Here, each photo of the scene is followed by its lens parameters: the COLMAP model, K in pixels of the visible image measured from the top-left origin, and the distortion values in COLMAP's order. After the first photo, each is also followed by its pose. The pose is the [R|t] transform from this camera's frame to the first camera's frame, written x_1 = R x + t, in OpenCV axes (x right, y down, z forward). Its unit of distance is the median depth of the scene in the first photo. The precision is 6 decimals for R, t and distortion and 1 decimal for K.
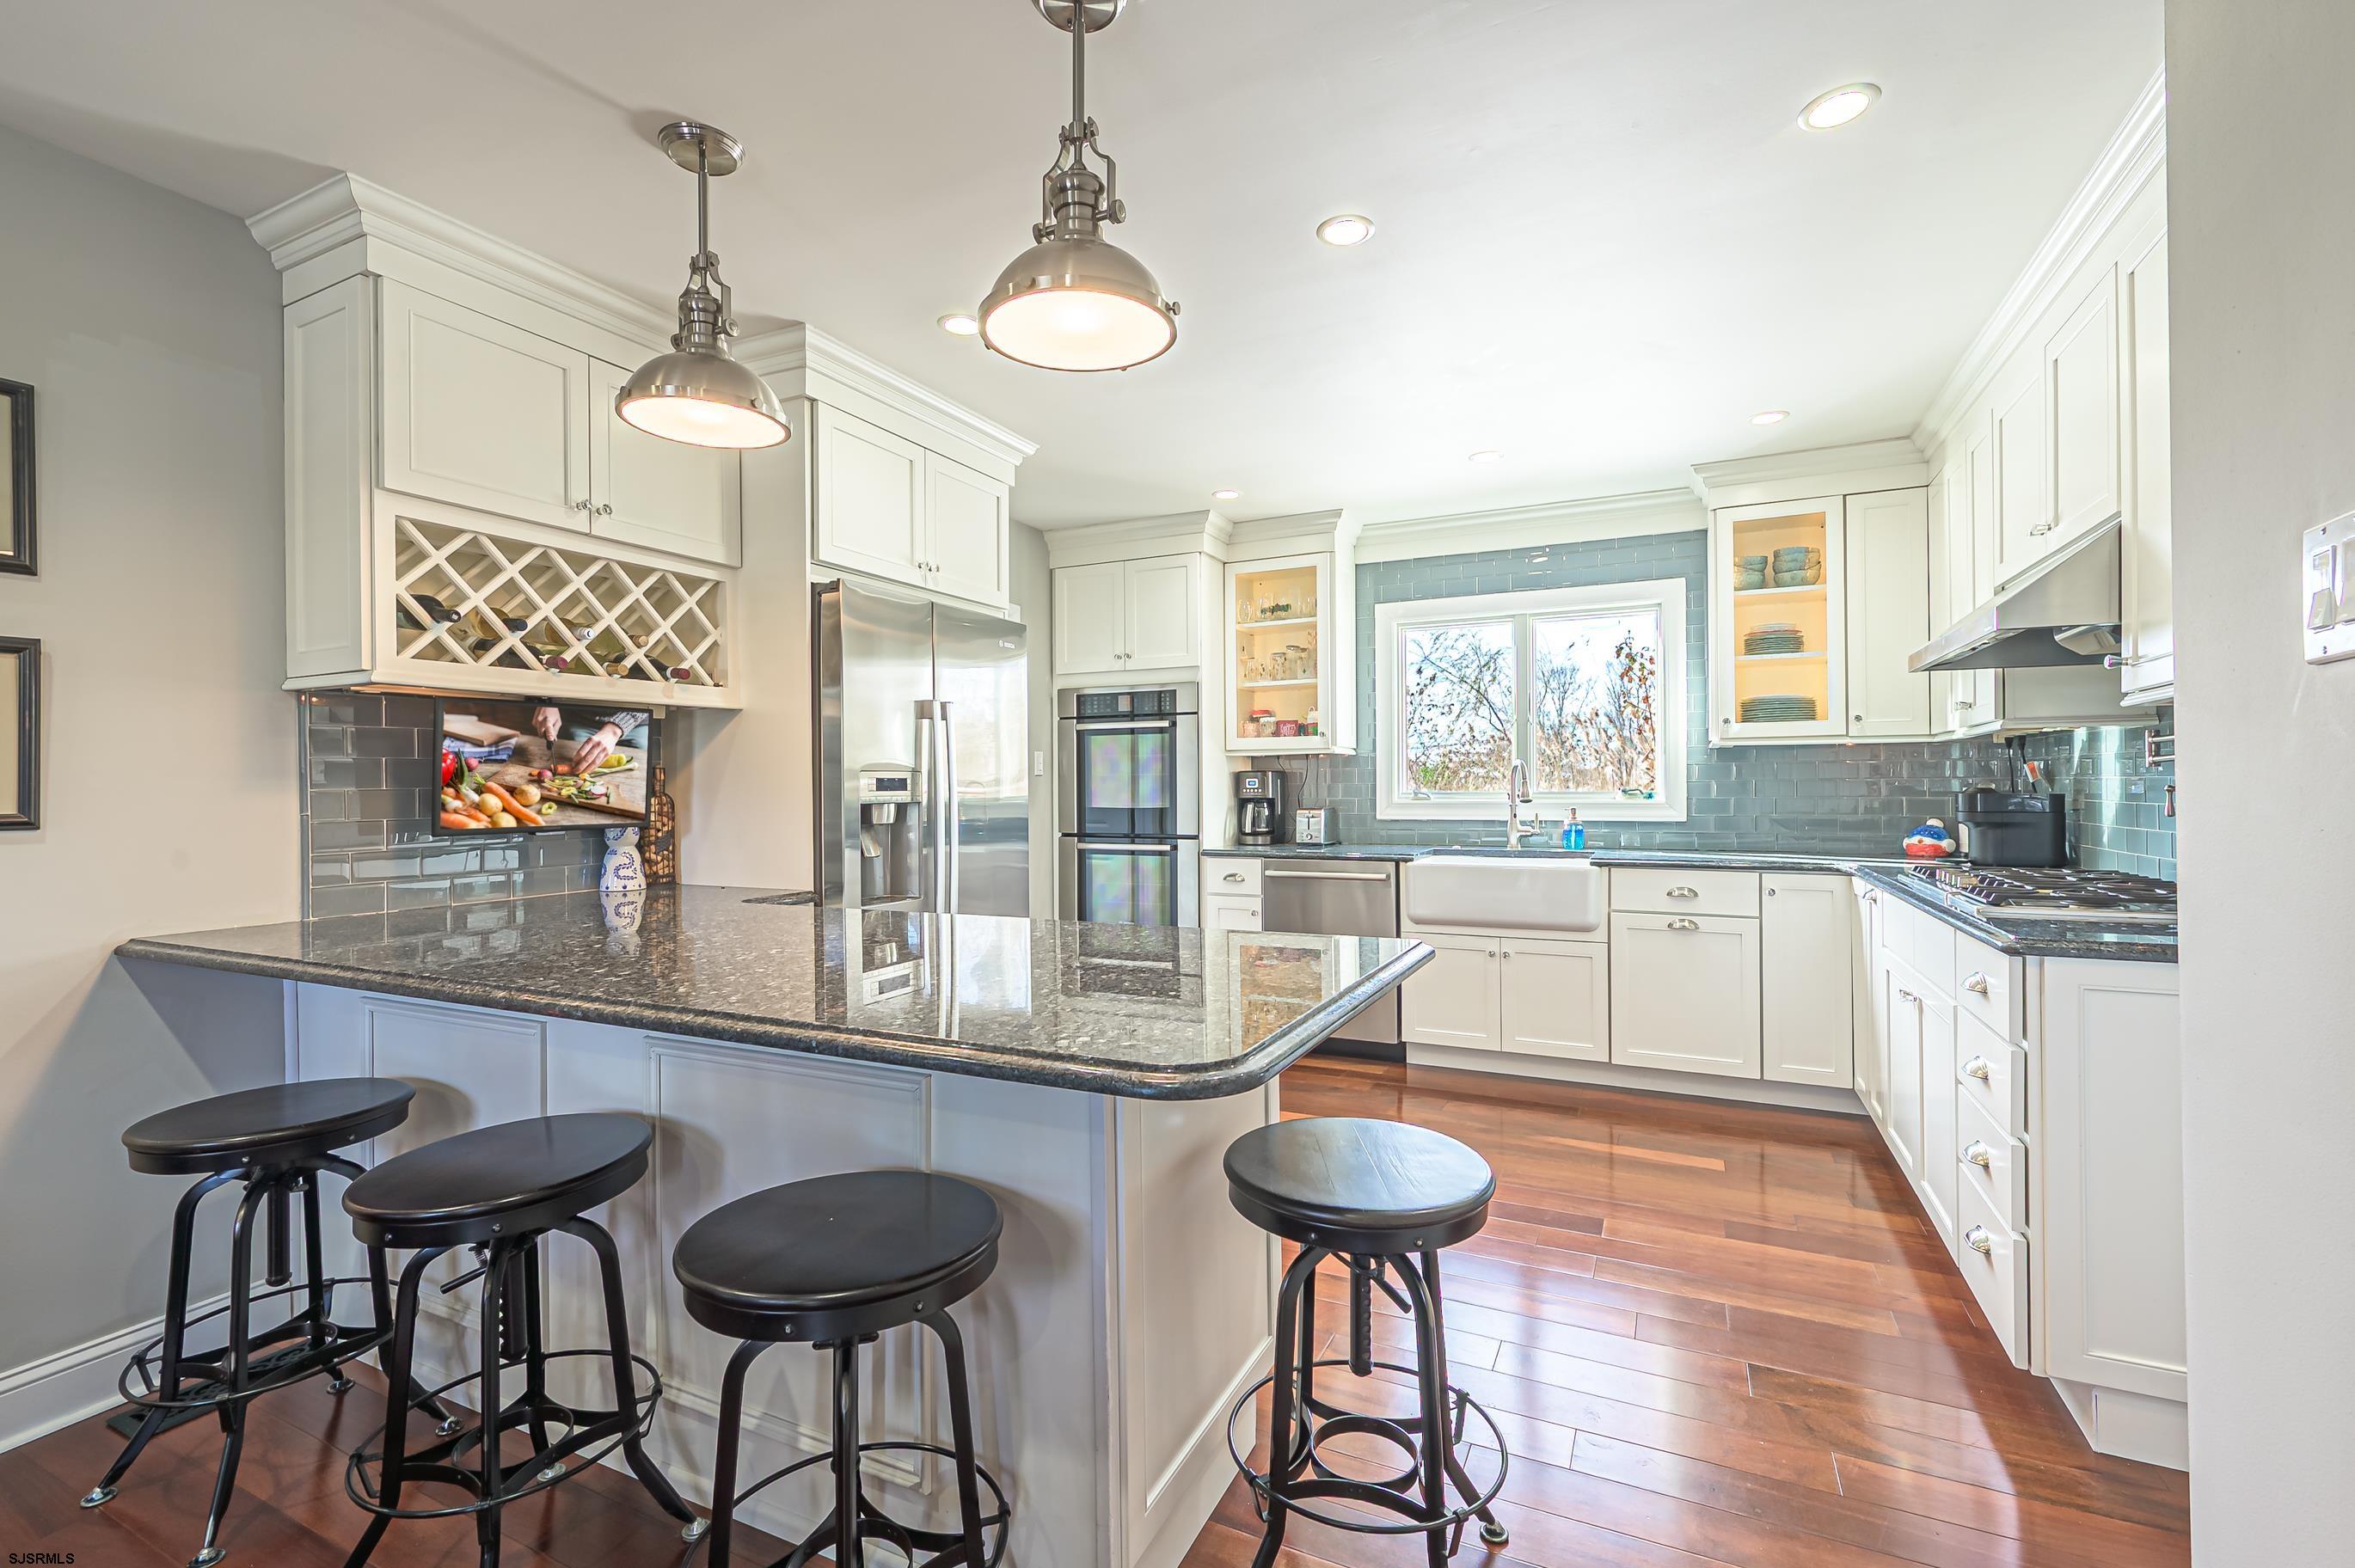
lens RADIAL K [[1019.5, 0, 1177.5], [0, 1019.5, 784.0], [0, 0, 1]] dist [0.001056, 0.000140]
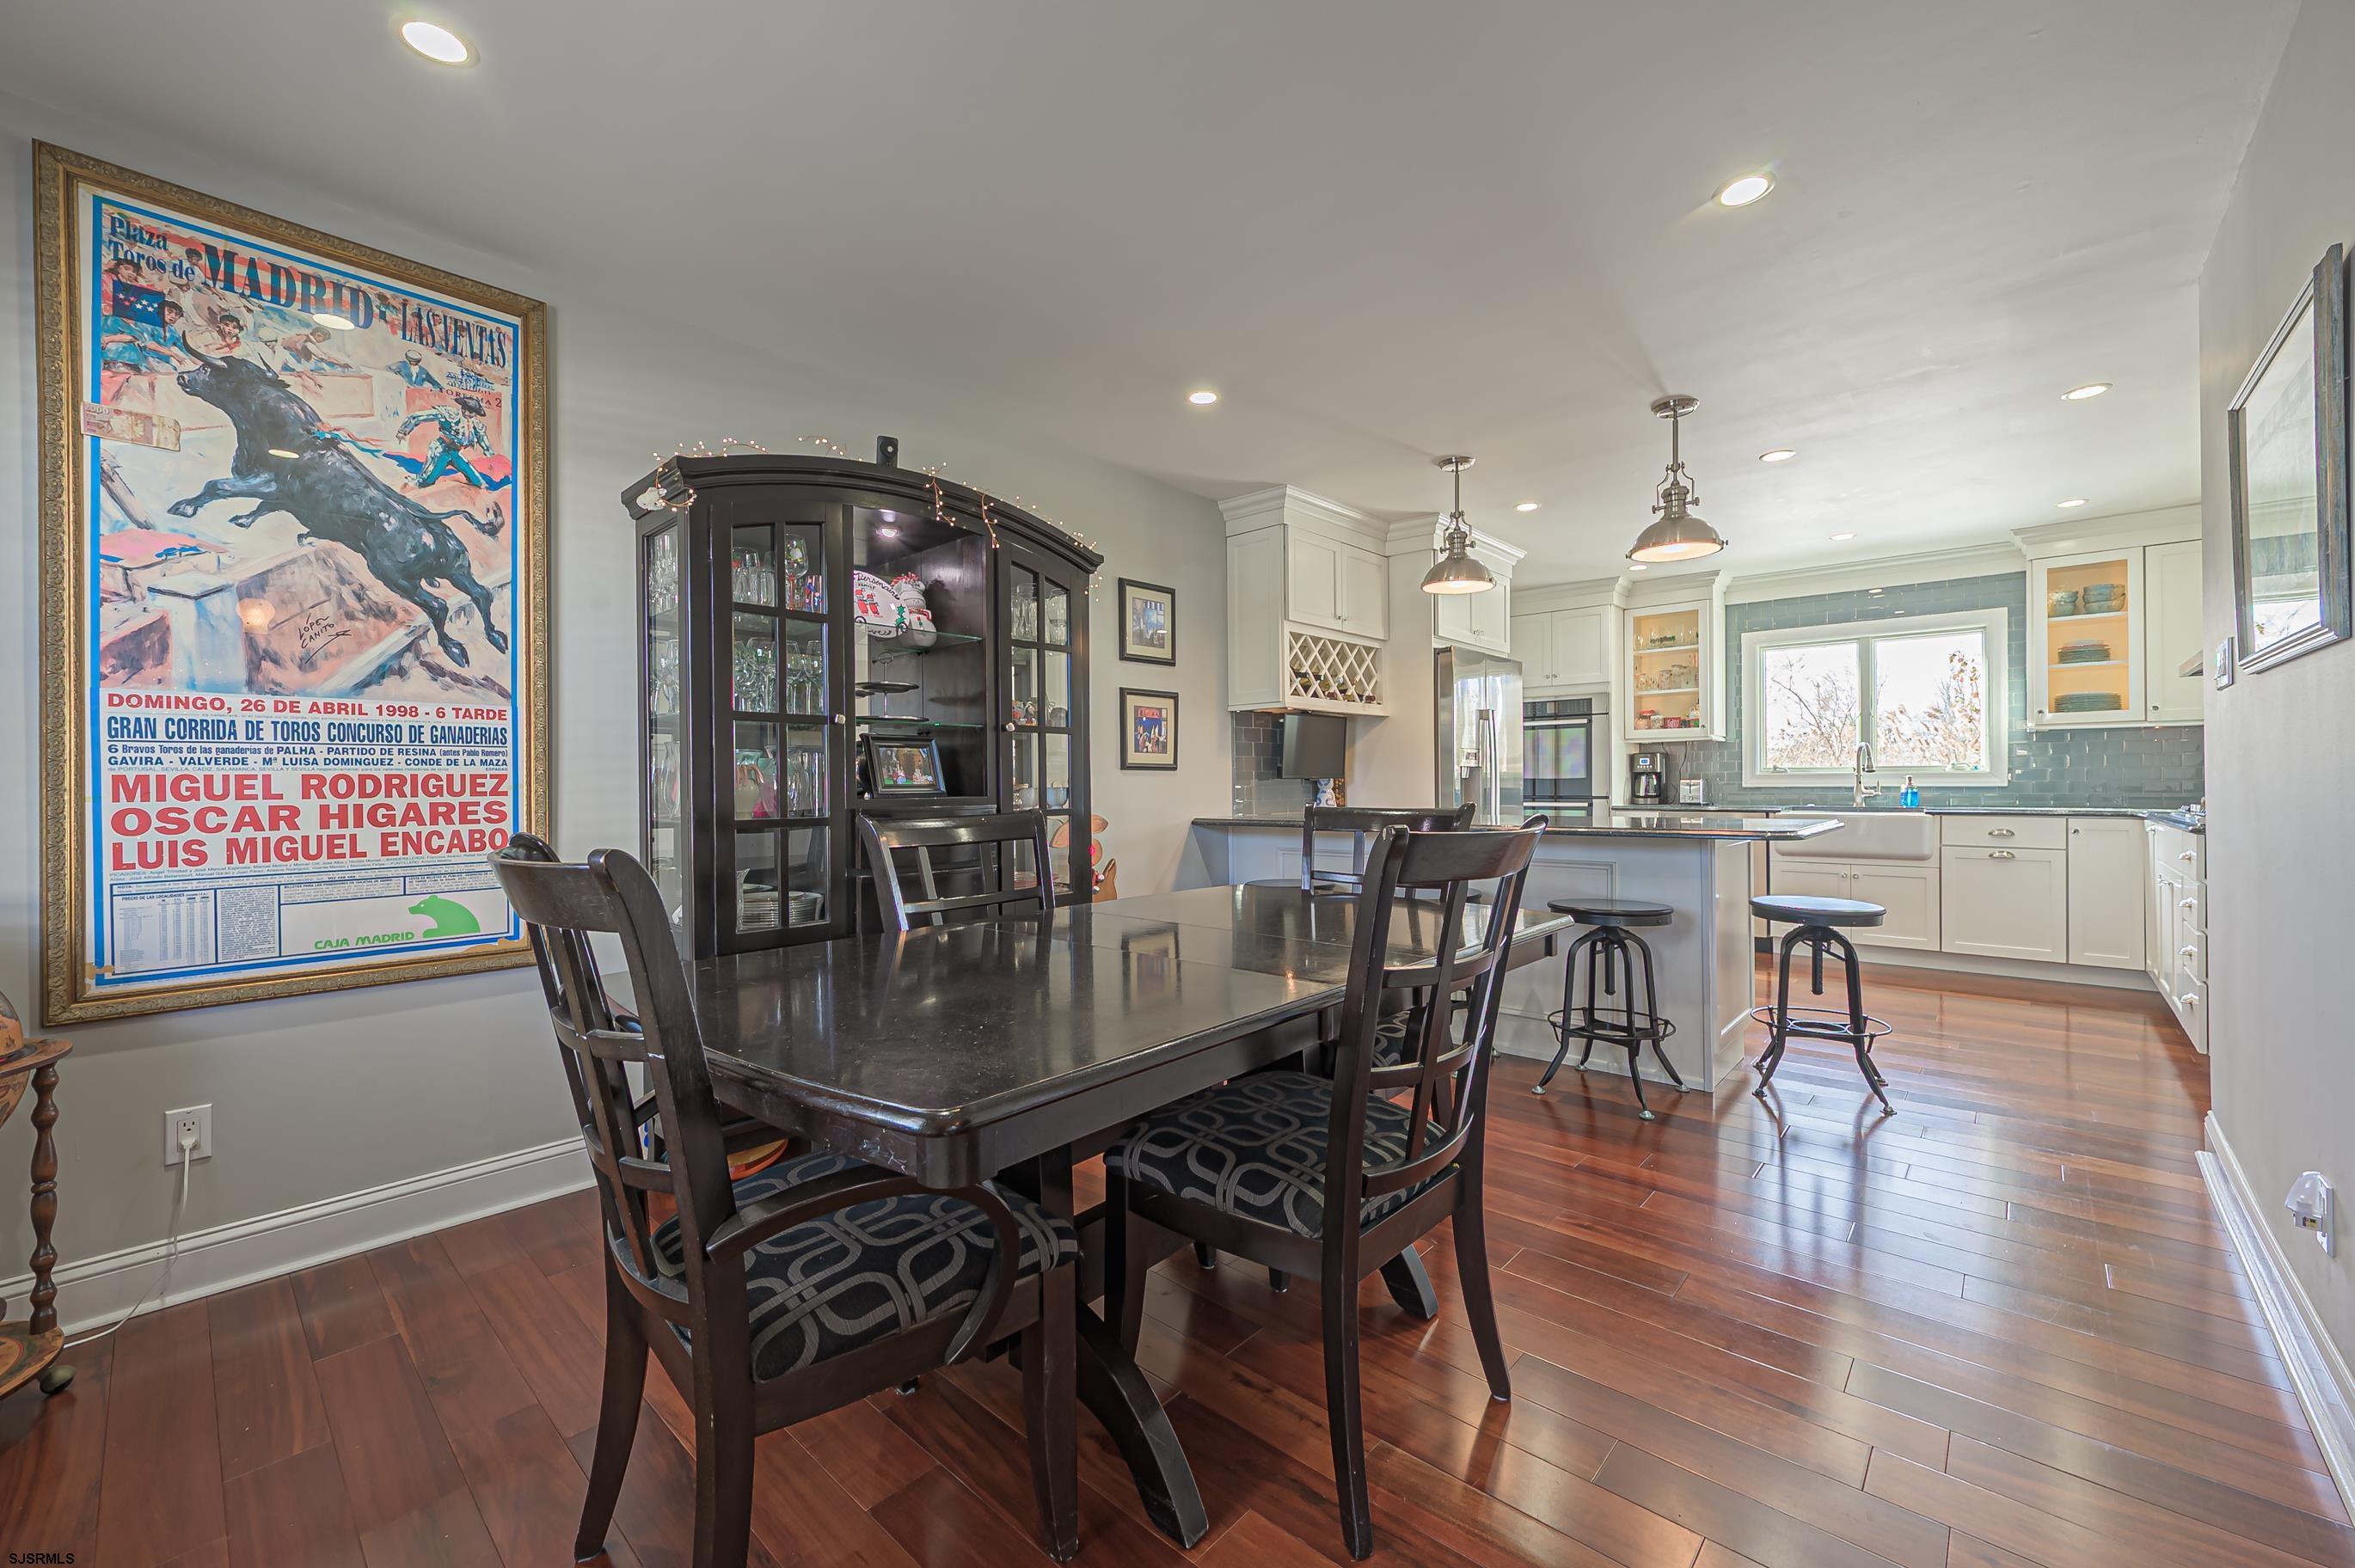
lens RADIAL K [[928.1, 0, 1177.5], [0, 928.1, 784.0], [0, 0, 1]] dist [0.000035, -0.000037]
pose [[0.959823, 0.001617, -0.280602, -0.249473], [-0.000756, 0.999995, 0.003176, 0.035543], [0.280606, -0.002836, 0.959819, -0.574593]]
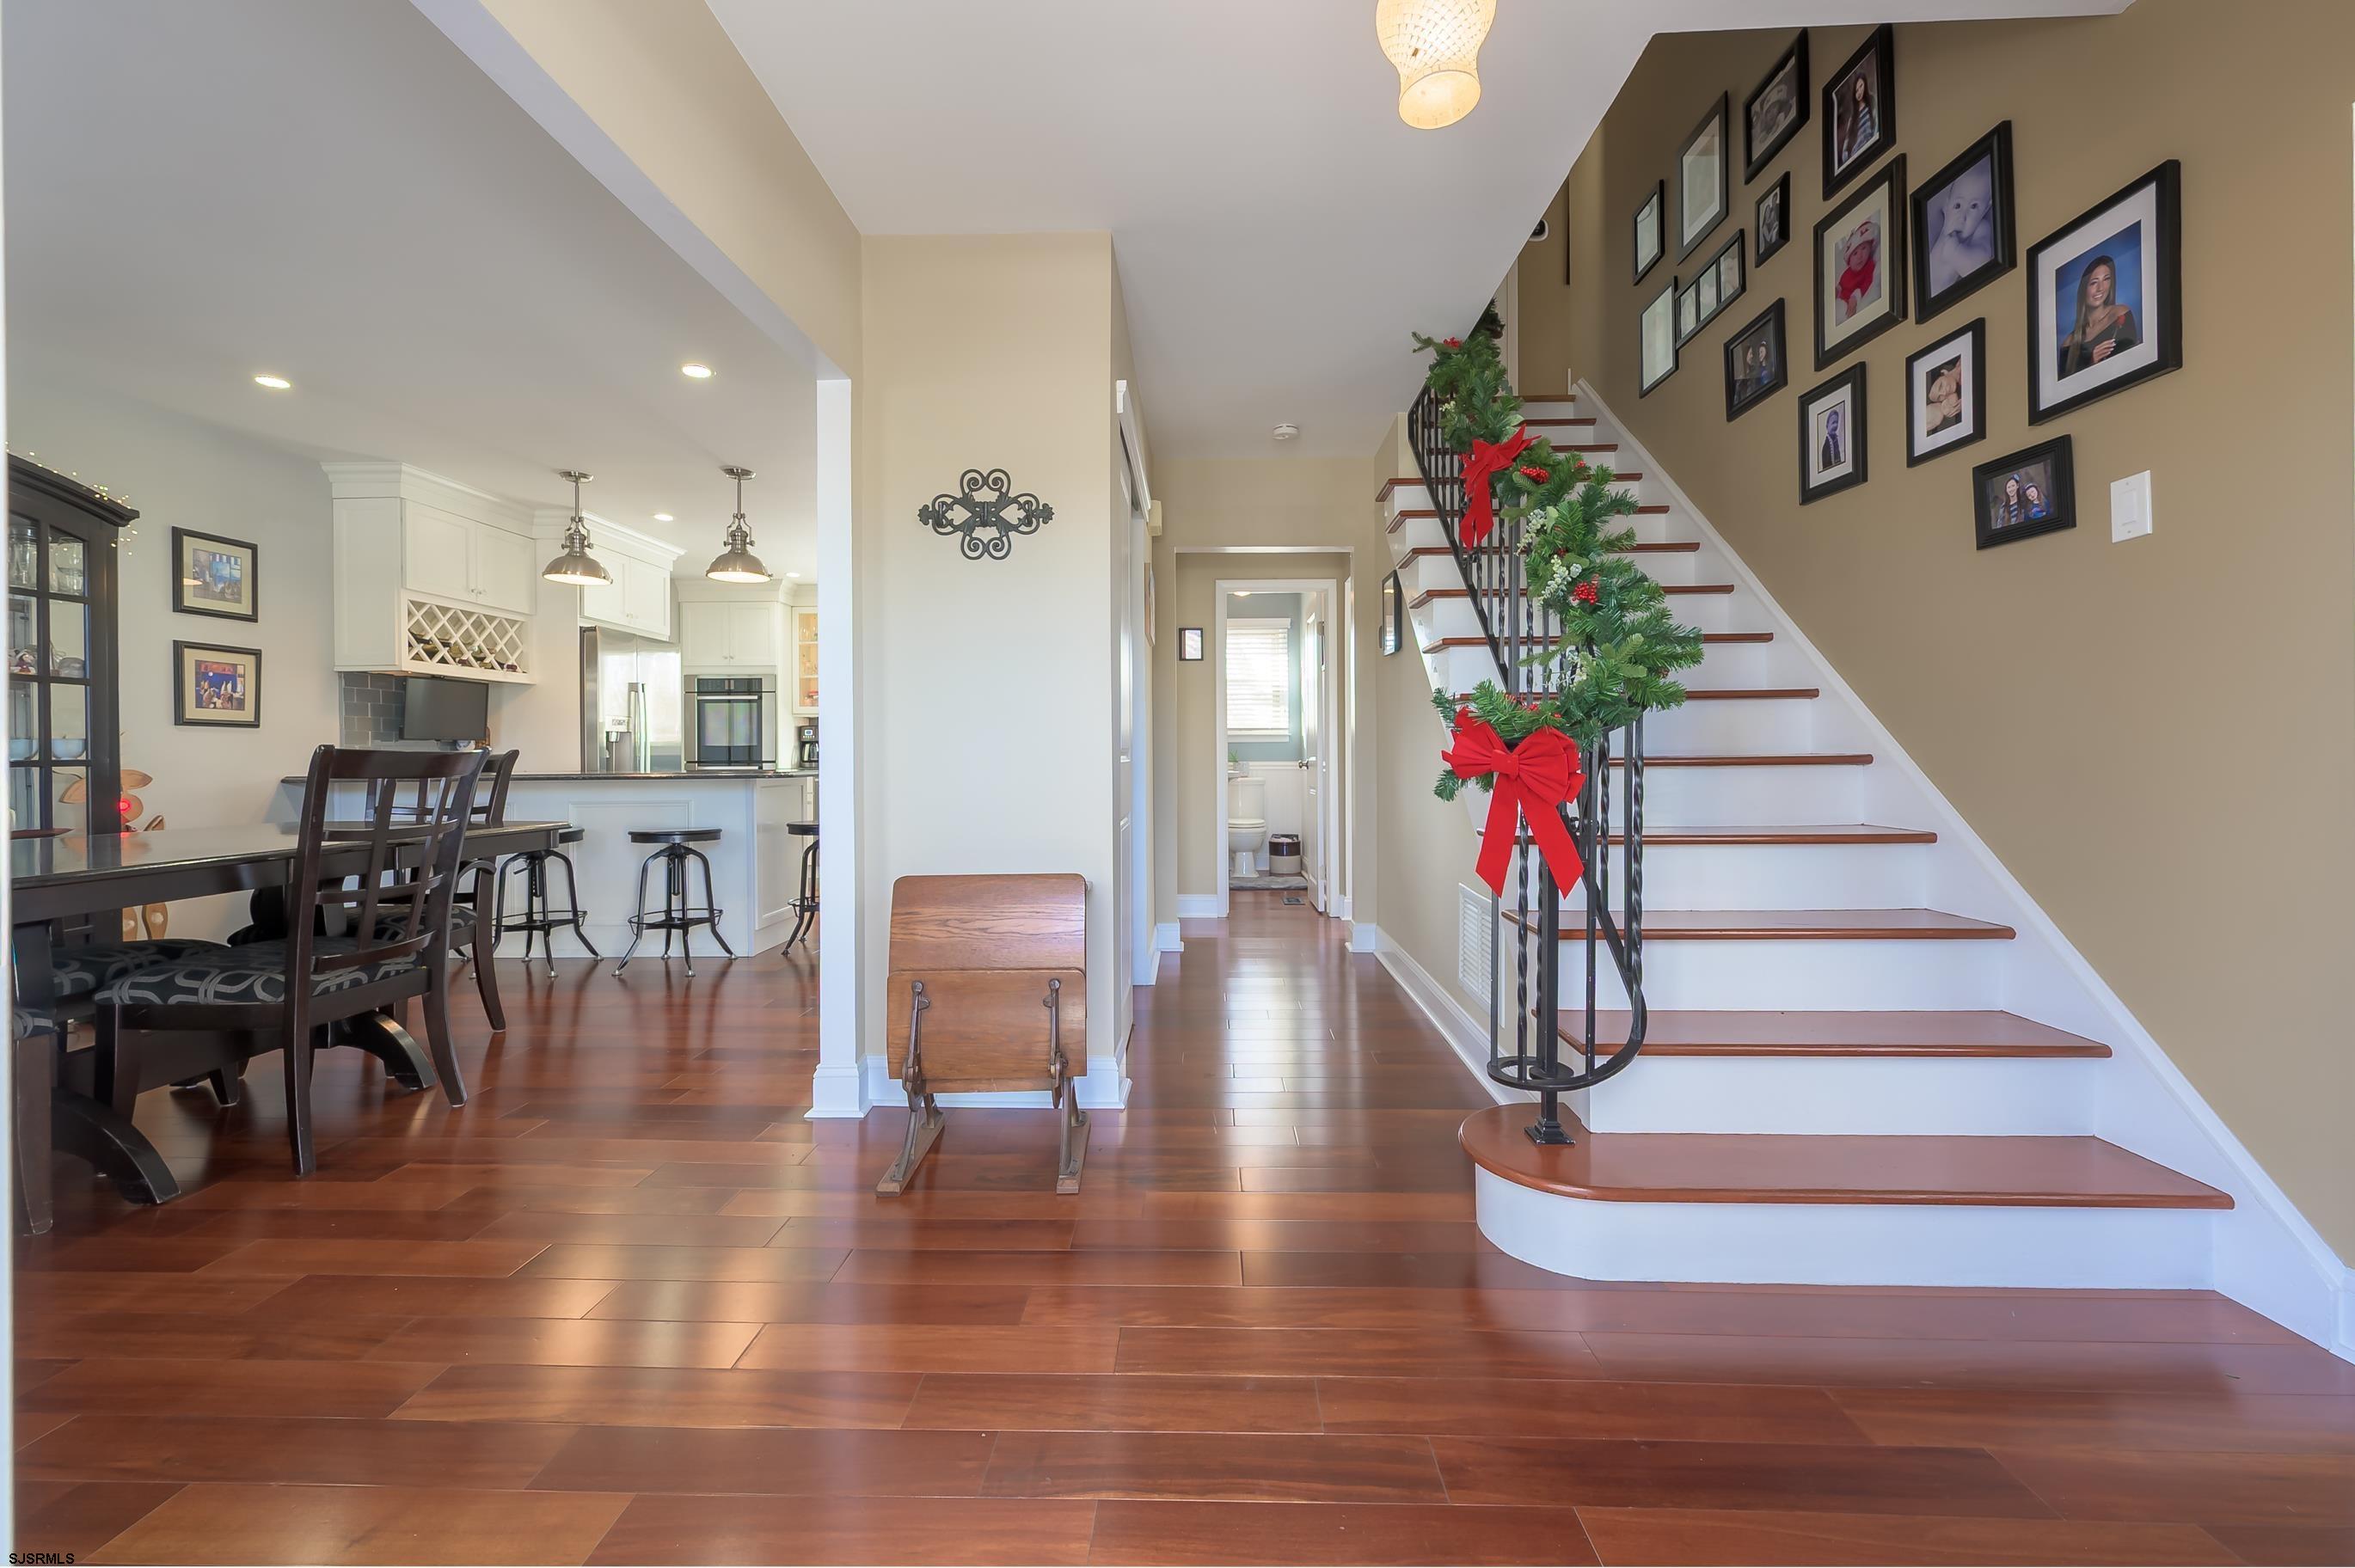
lens RADIAL K [[956.2, 0, 1175.6], [0, 956.2, 757.8], [0, 0, 1]] dist [-0.001054, 0.000011]
pose [[0.912423, 0.001878, 0.409244, -0.030984], [-0.000878, 0.999996, -0.002633, 0.060640], [-0.409248, 0.002043, 0.912421, -0.992483]]
